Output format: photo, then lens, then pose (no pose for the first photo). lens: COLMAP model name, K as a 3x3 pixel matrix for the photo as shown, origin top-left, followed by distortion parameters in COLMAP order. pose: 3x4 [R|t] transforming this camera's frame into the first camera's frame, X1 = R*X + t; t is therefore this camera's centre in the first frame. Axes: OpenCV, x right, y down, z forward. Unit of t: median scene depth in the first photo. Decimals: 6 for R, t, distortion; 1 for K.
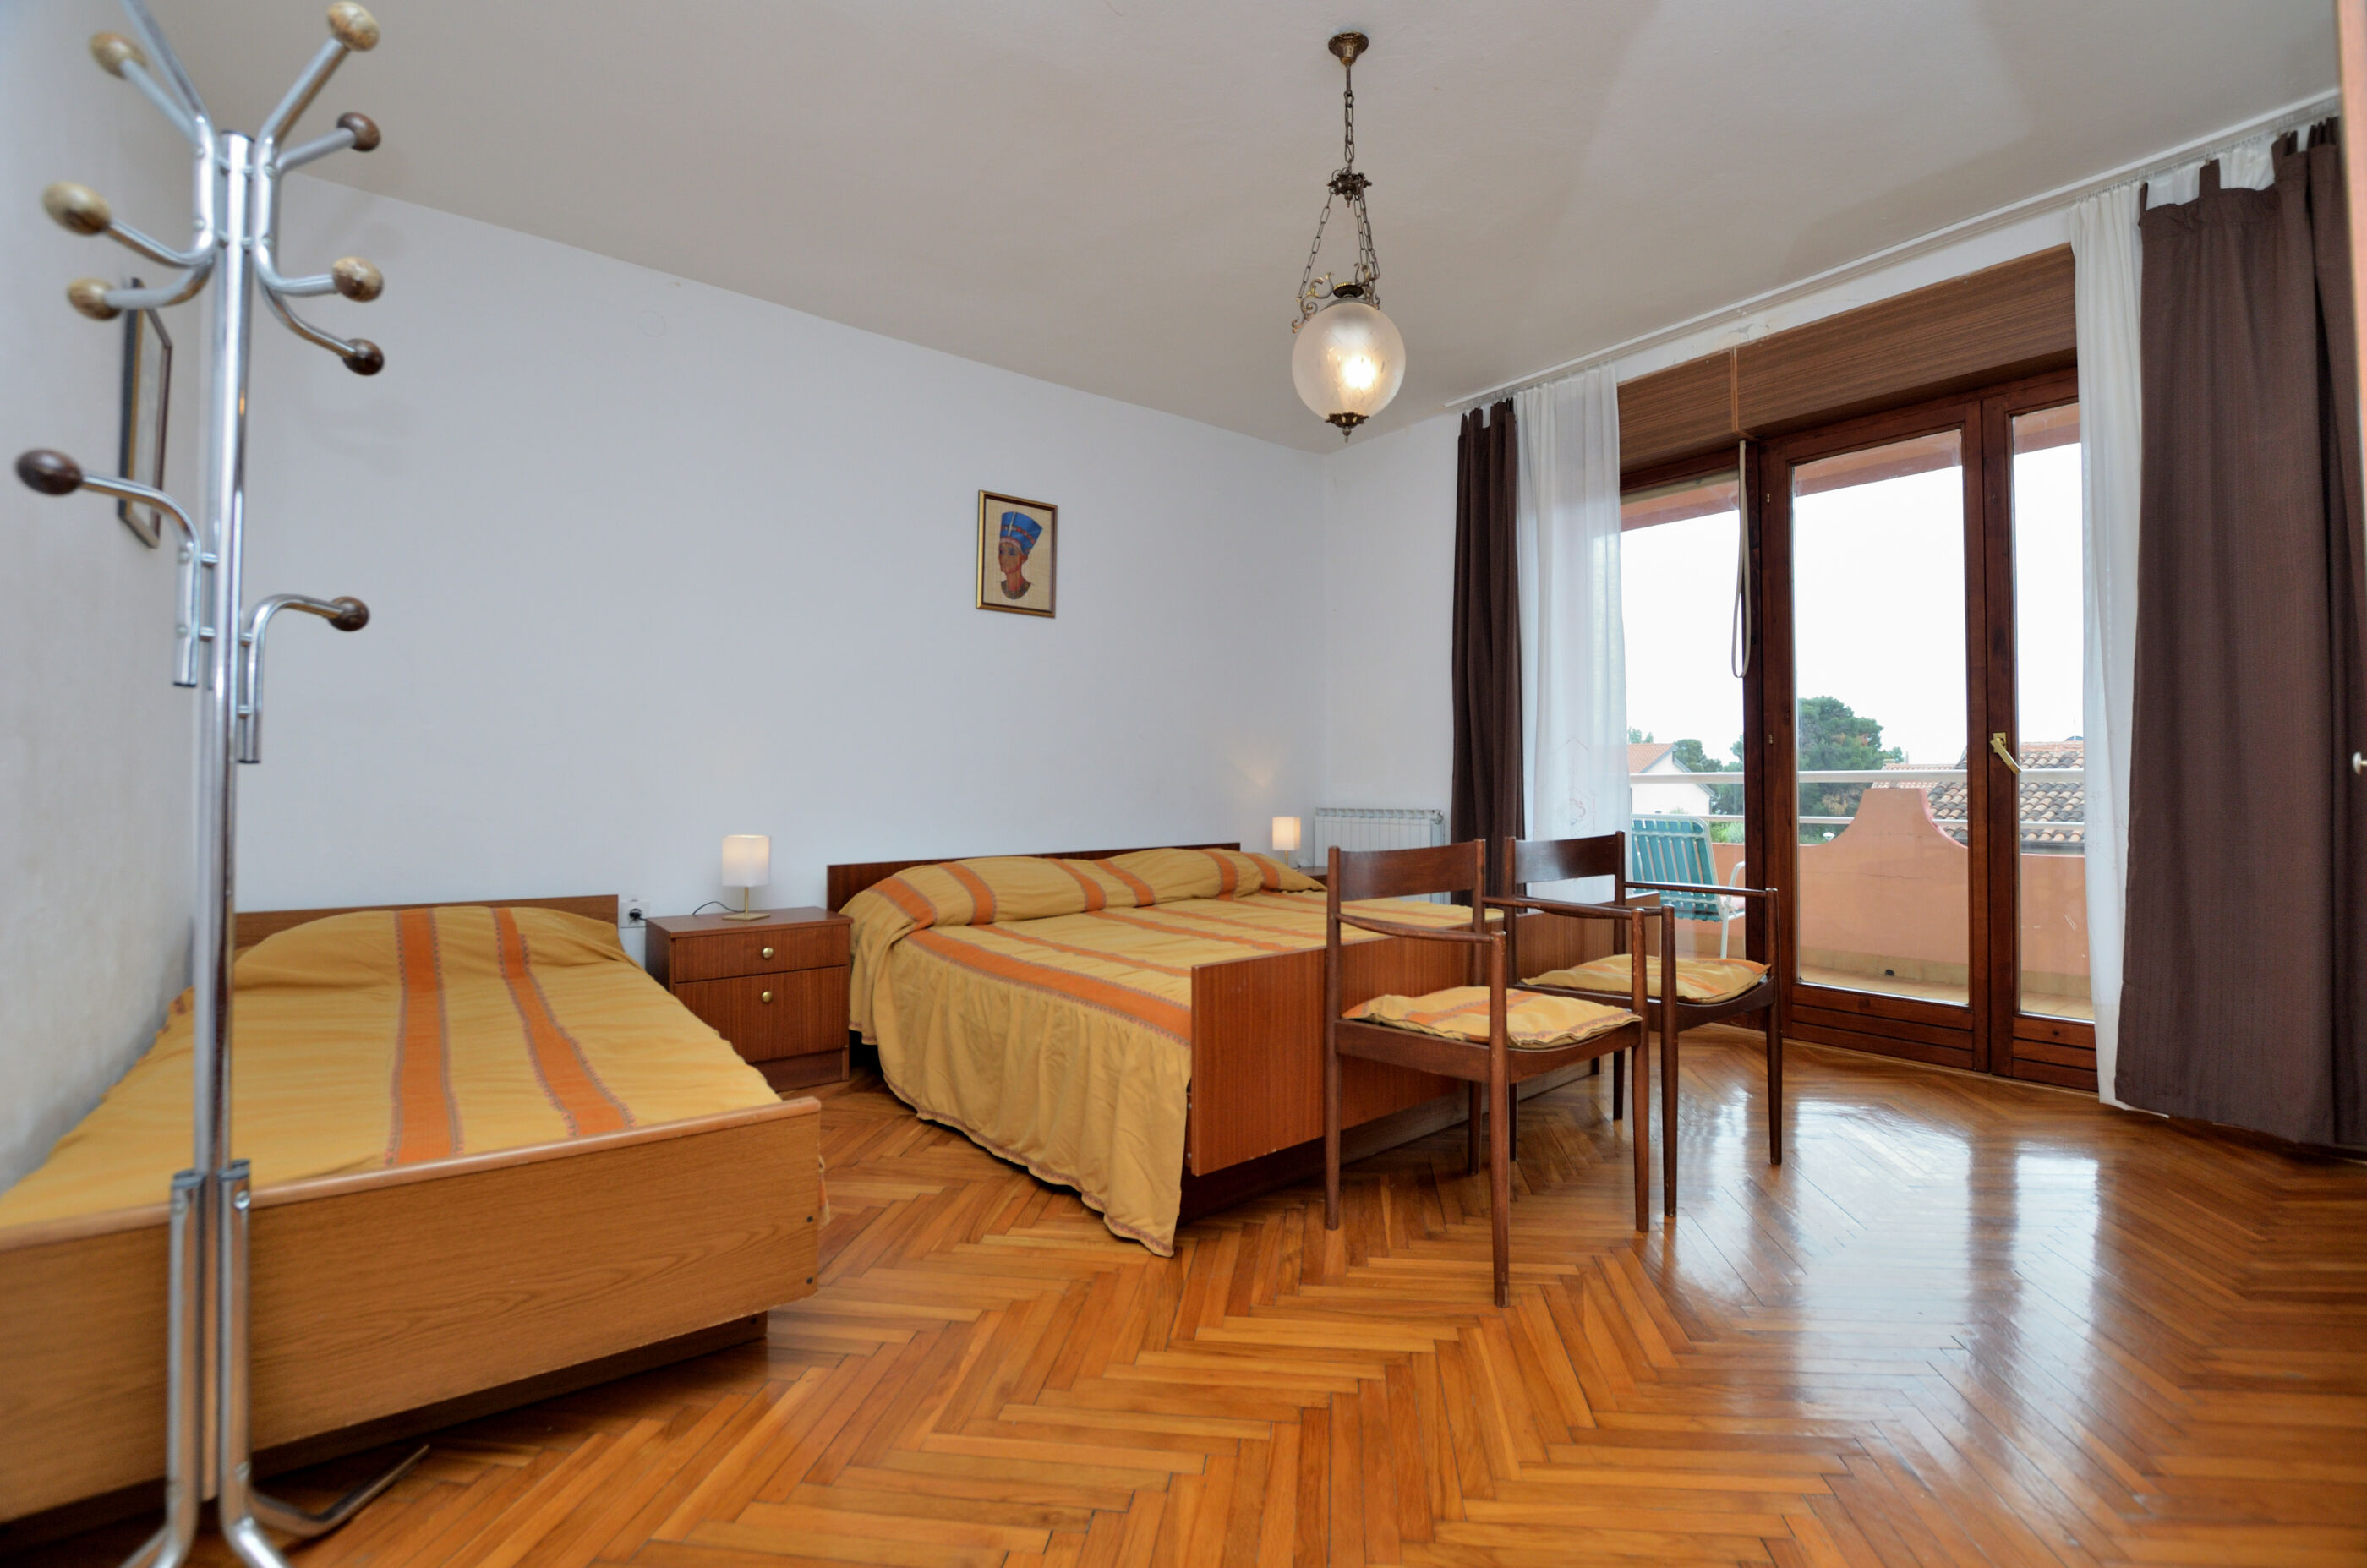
lens RADIAL K [[1041.8, 0, 1211.1], [0, 1041.8, 779.2], [0, 0, 1]] dist [-0.028531, 0.003877]
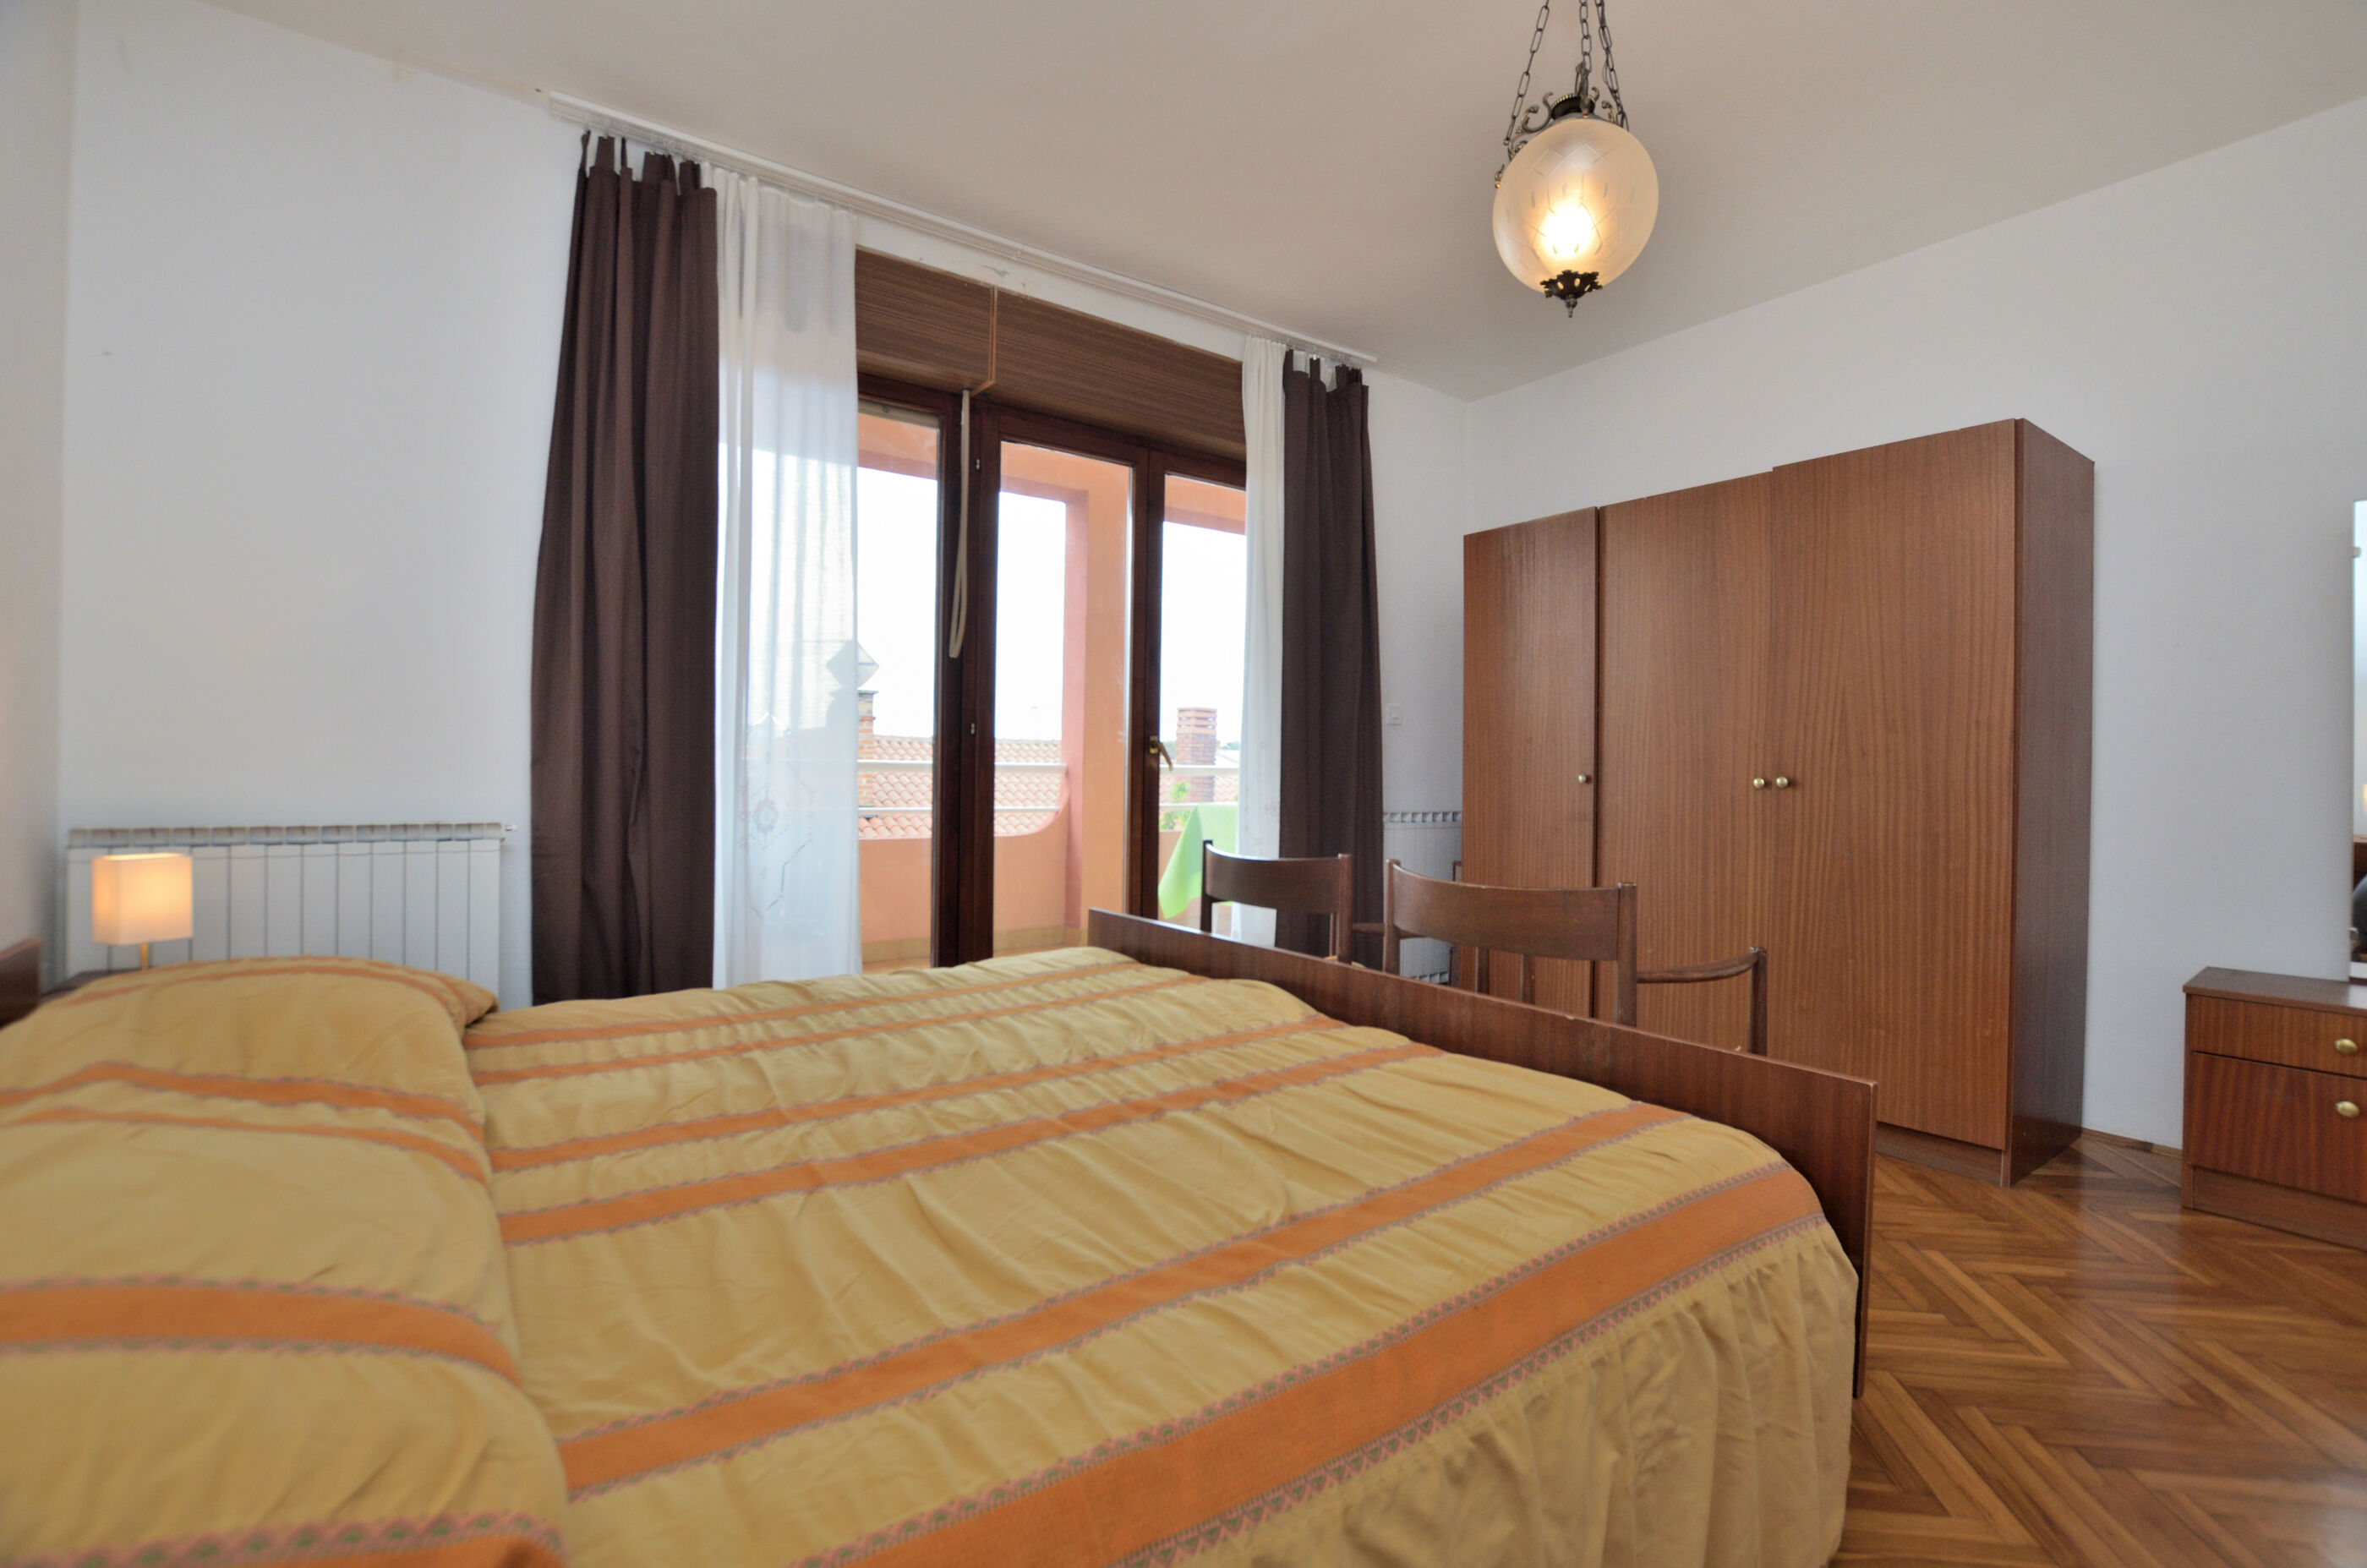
lens RADIAL K [[1041.8, 0, 1211.1], [0, 1041.8, 779.2], [0, 0, 1]] dist [-0.028531, 0.003877]
pose [[0.039322, -0.001529, 0.999225, -0.374913], [-0.009574, 0.999952, 0.001907, 0.000394], [-0.999181, -0.009641, 0.039305, 0.777267]]
